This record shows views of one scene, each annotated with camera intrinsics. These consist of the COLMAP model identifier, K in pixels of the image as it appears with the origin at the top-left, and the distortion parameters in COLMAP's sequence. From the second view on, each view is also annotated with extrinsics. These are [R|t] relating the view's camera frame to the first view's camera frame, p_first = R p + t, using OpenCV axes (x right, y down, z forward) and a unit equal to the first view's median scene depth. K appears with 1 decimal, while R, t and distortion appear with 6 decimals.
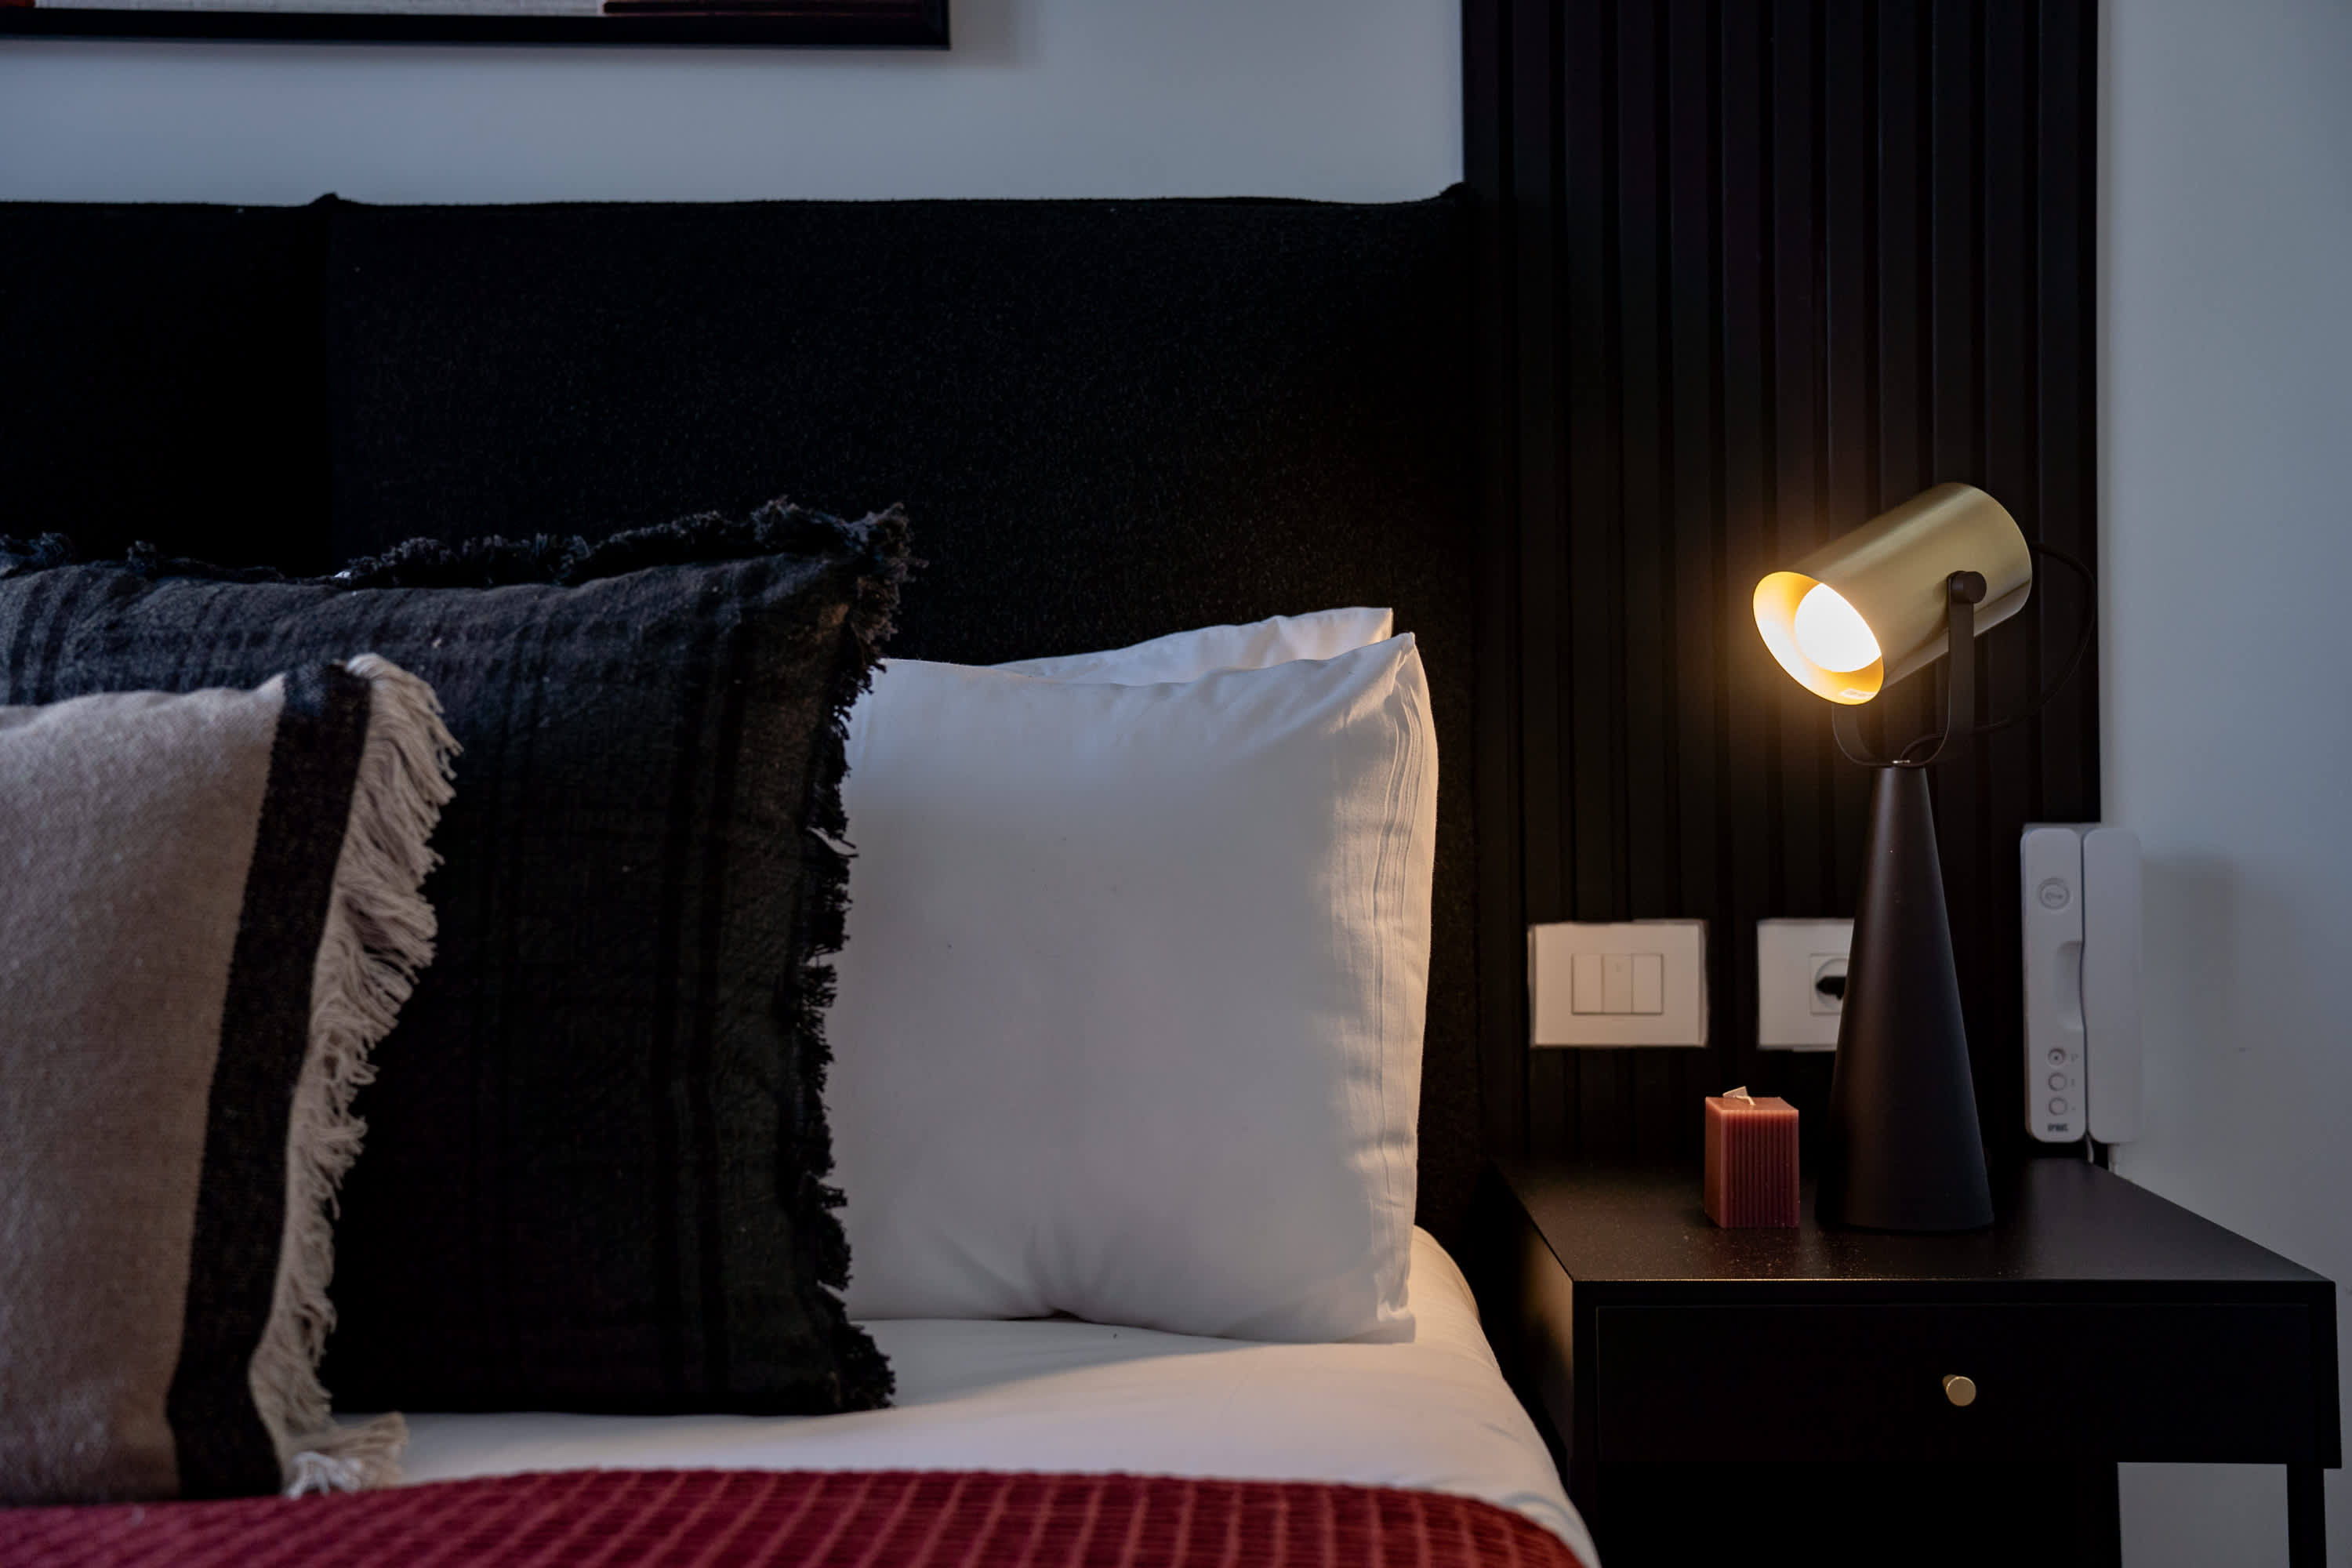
lens RADIAL K [[2645.2, 0, 1171.8], [0, 2645.2, 787.8], [0, 0, 1]] dist [0.097116, 0.000000]
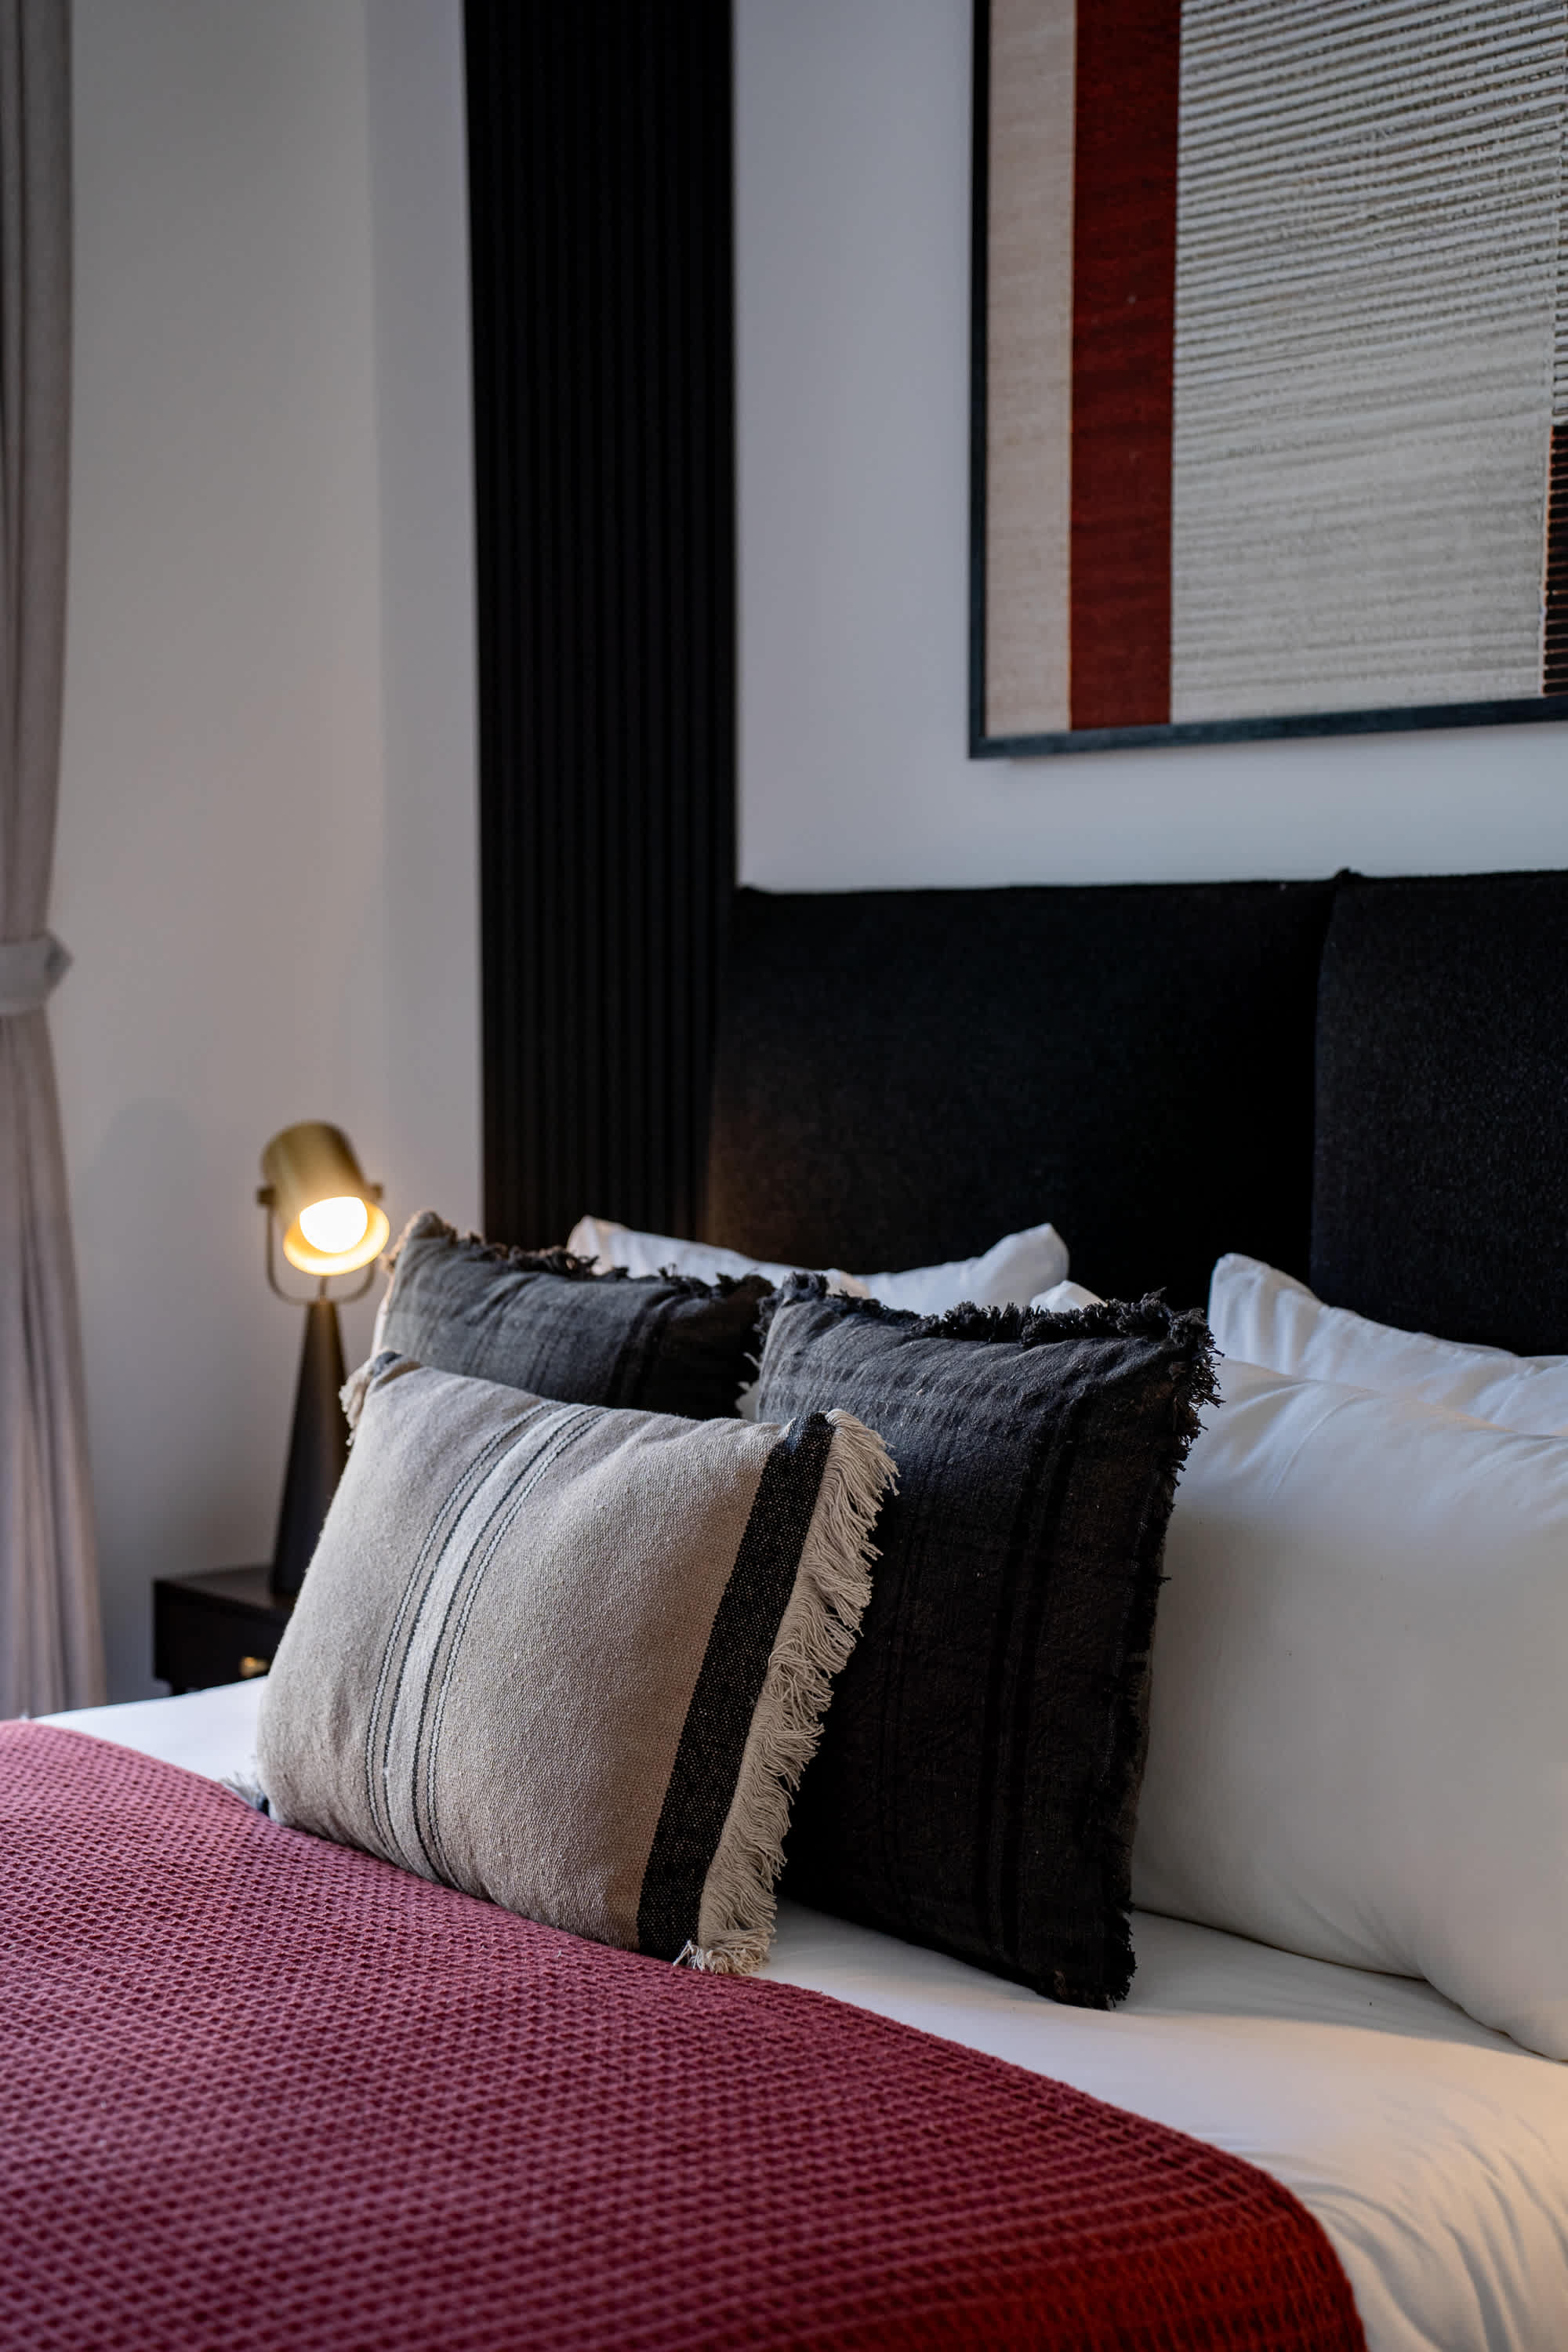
lens RADIAL K [[3696.3, 0, 857.7], [0, 3696.3, 1189.9], [0, 0, 1]] dist [0.344611, 0.000000]
pose [[0.650638, 0.058048, -0.757166, 1.186846], [-0.014980, 0.997861, 0.063628, -0.286911], [0.759240, -0.030056, 0.650116, -0.297201]]
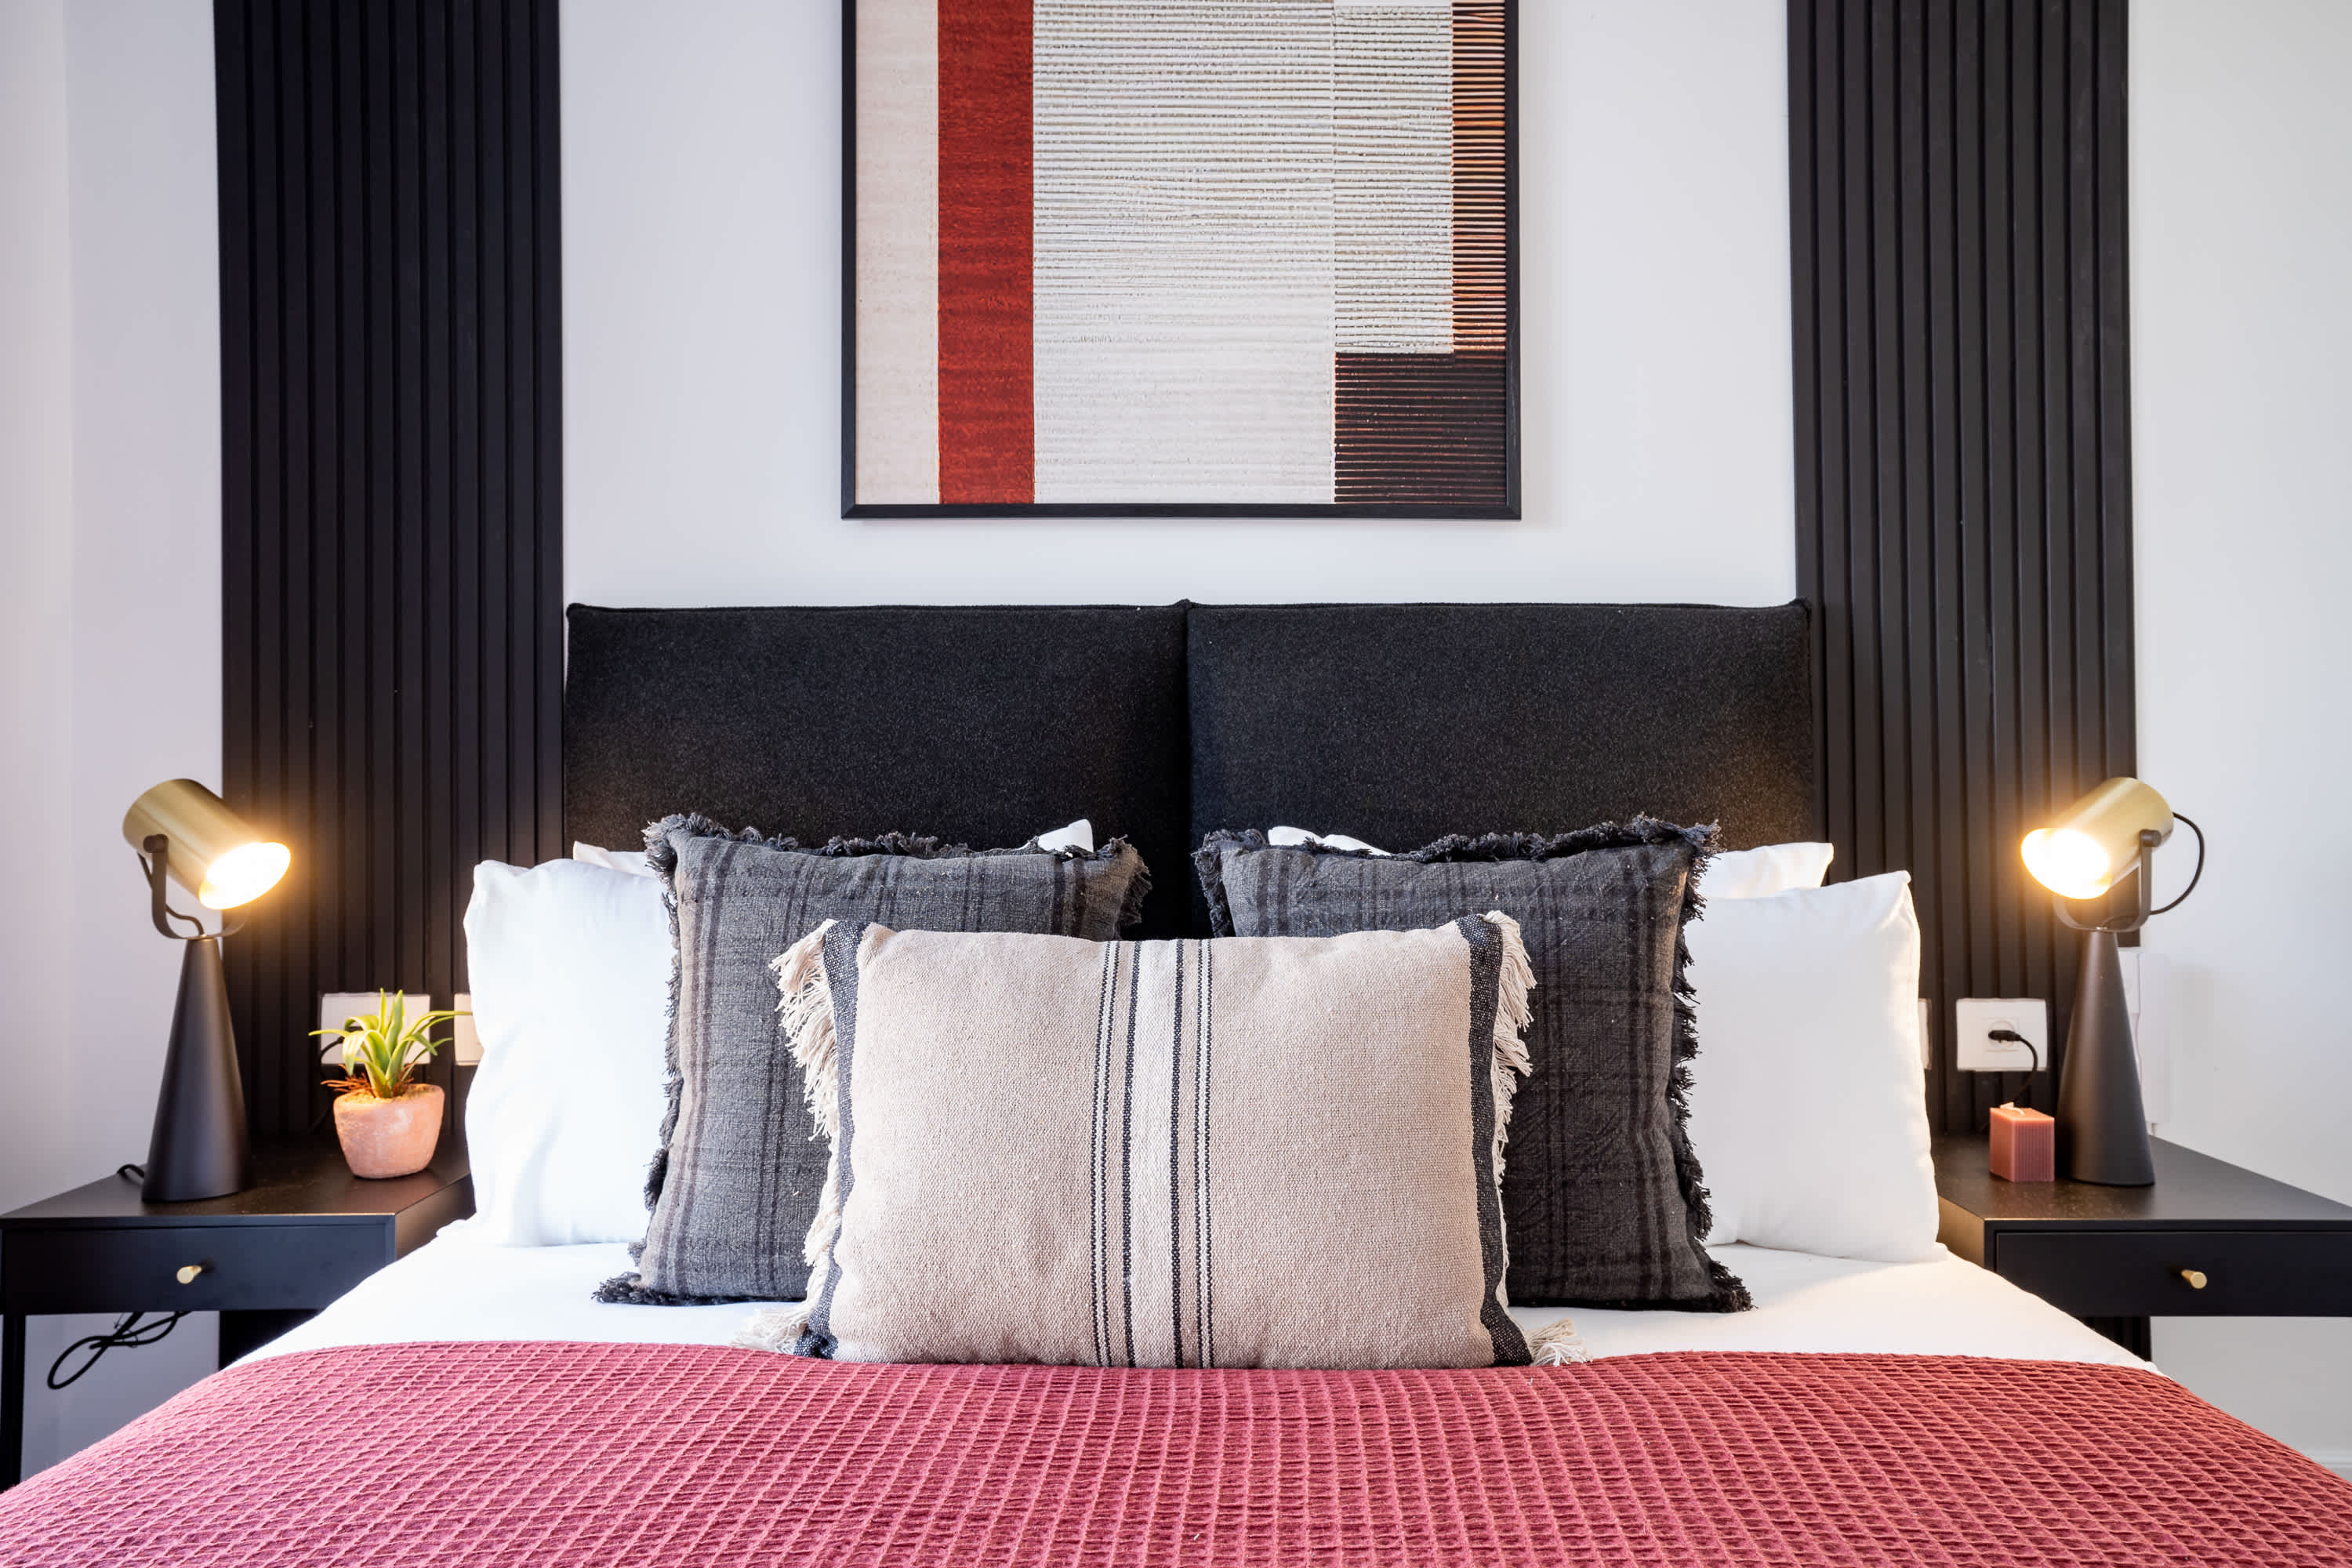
lens RADIAL K [[1577.9, 0, 1175.6], [0, 1577.9, 785.3], [0, 0, 1]] dist [0.002563, 0.005786]
pose [[0.999888, 0.006575, 0.013467, -0.522909], [-0.006242, 0.999678, -0.024615, -0.105790], [-0.013624, 0.024528, 0.999606, -0.122011]]
